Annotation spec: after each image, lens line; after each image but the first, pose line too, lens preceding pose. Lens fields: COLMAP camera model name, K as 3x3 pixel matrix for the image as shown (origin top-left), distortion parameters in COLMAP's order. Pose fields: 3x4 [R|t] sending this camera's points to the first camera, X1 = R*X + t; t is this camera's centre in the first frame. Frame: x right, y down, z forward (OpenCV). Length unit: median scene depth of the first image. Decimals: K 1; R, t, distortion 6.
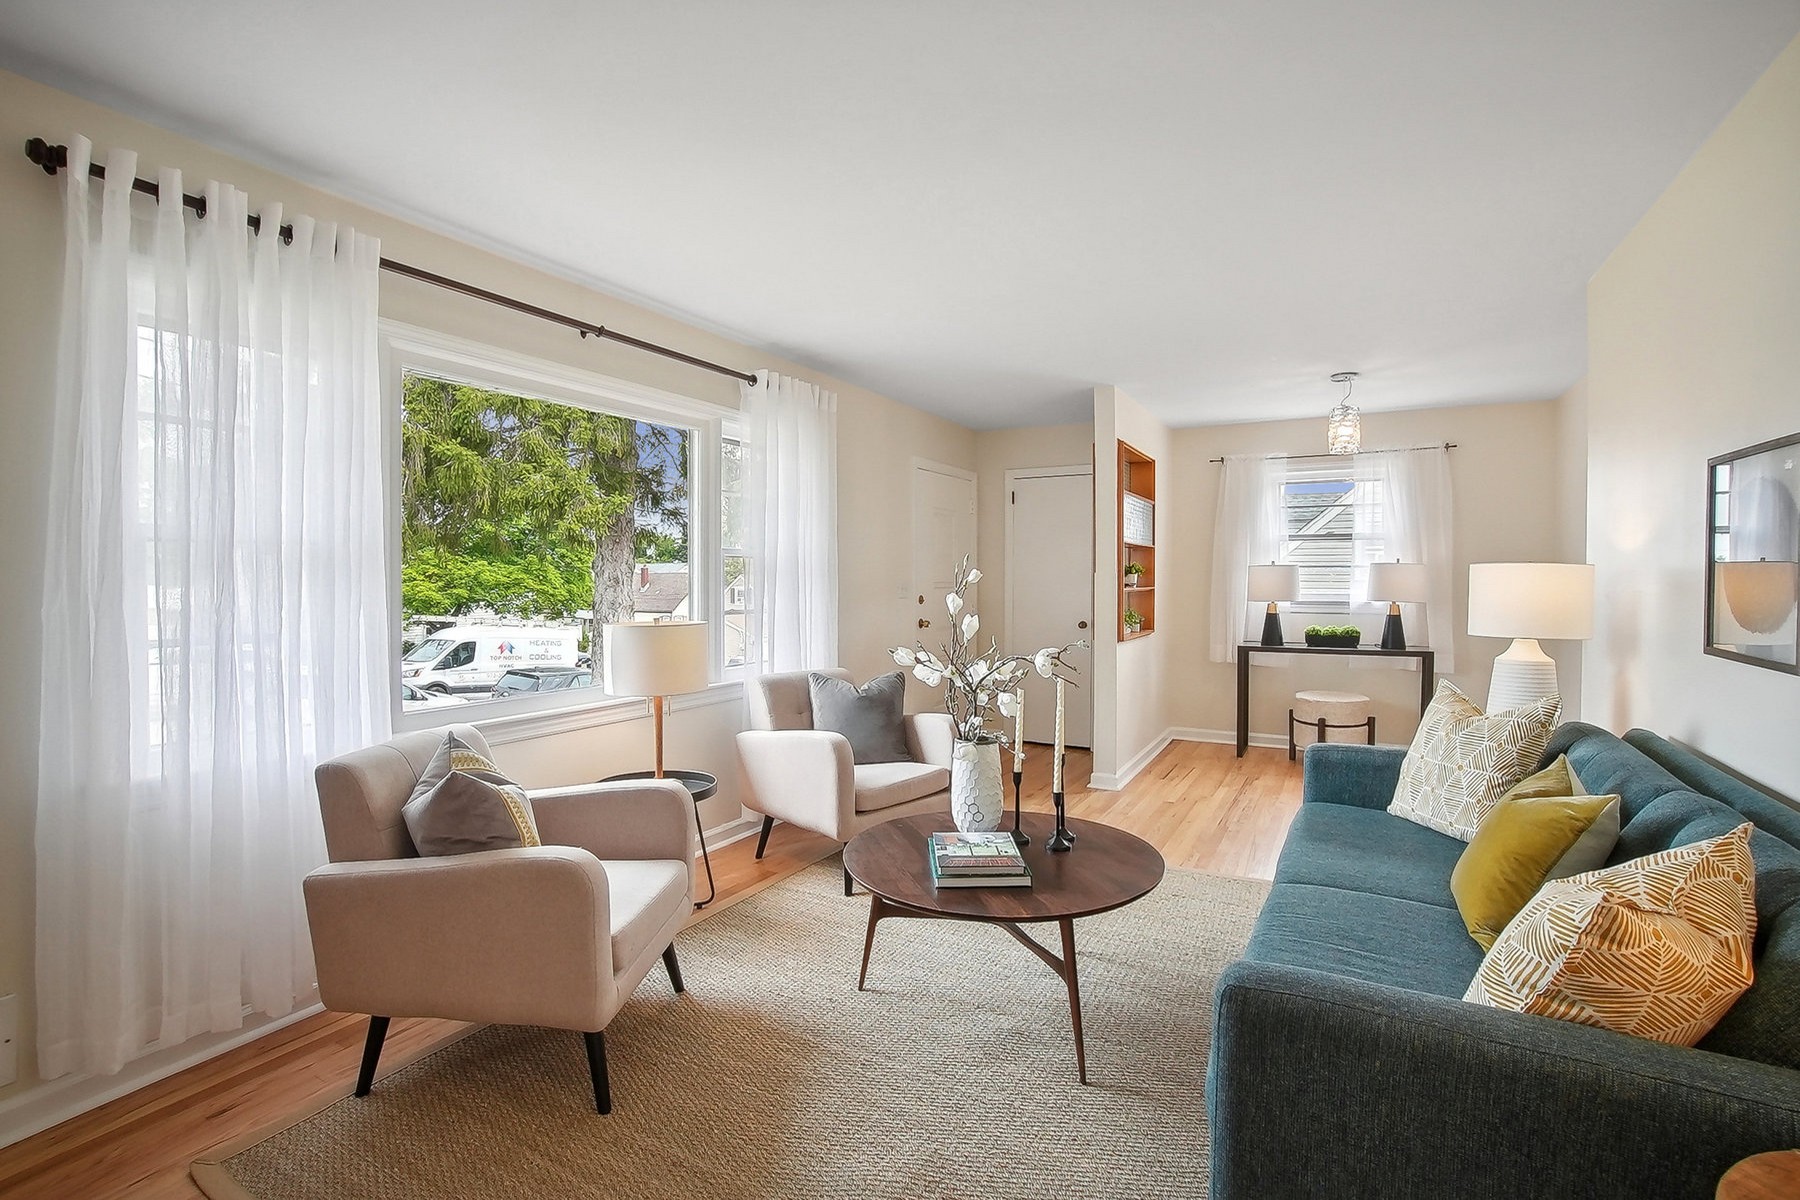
lens RADIAL K [[836.8, 0, 903.3], [0, 836.8, 576.3], [0, 0, 1]] dist [-0.017502, 0.010726]
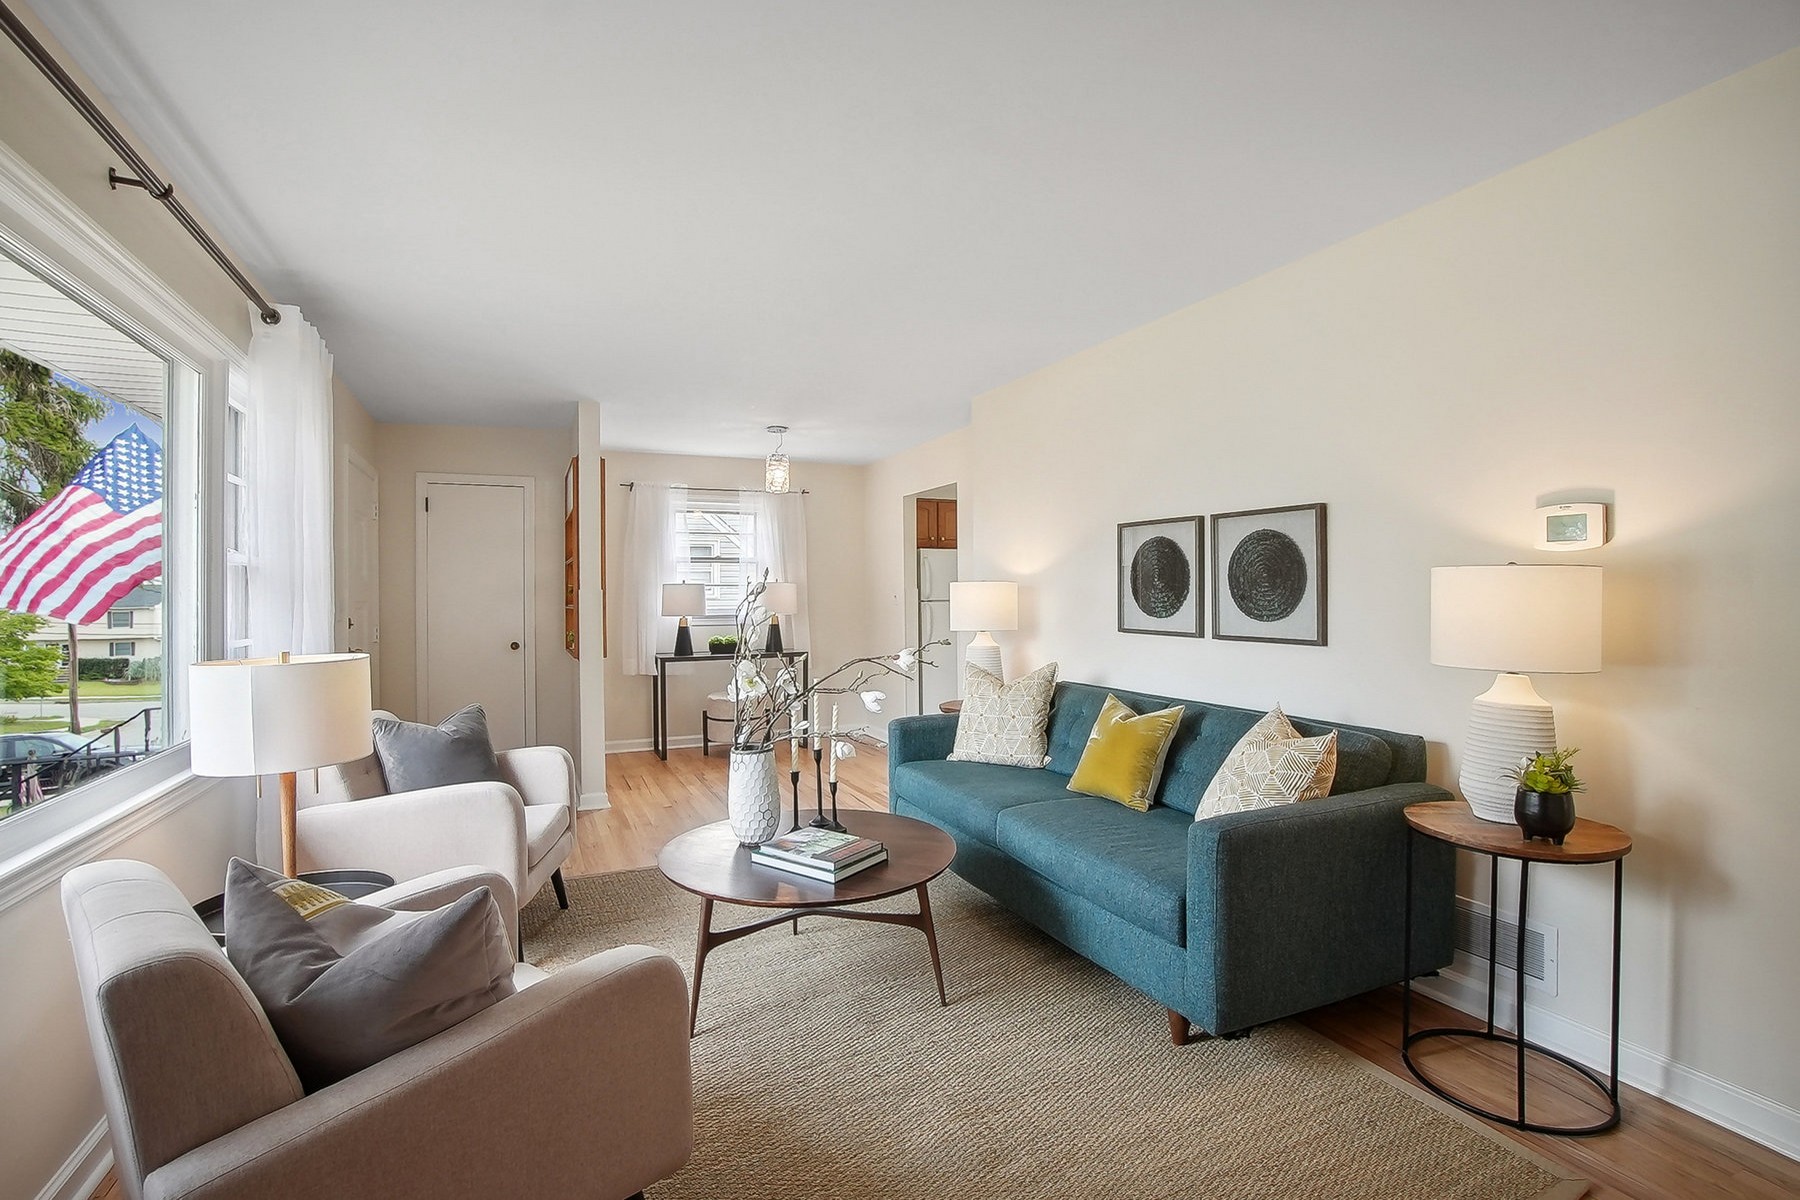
lens RADIAL K [[818.3, 0, 887.5], [0, 818.3, 585.8], [0, 0, 1]] dist [-0.001374, 0.000009]
pose [[0.618416, 0.003890, 0.785841, -0.260162], [0.007731, 0.999909, -0.011033, 0.003546], [-0.785813, 0.012898, 0.618330, 0.108197]]
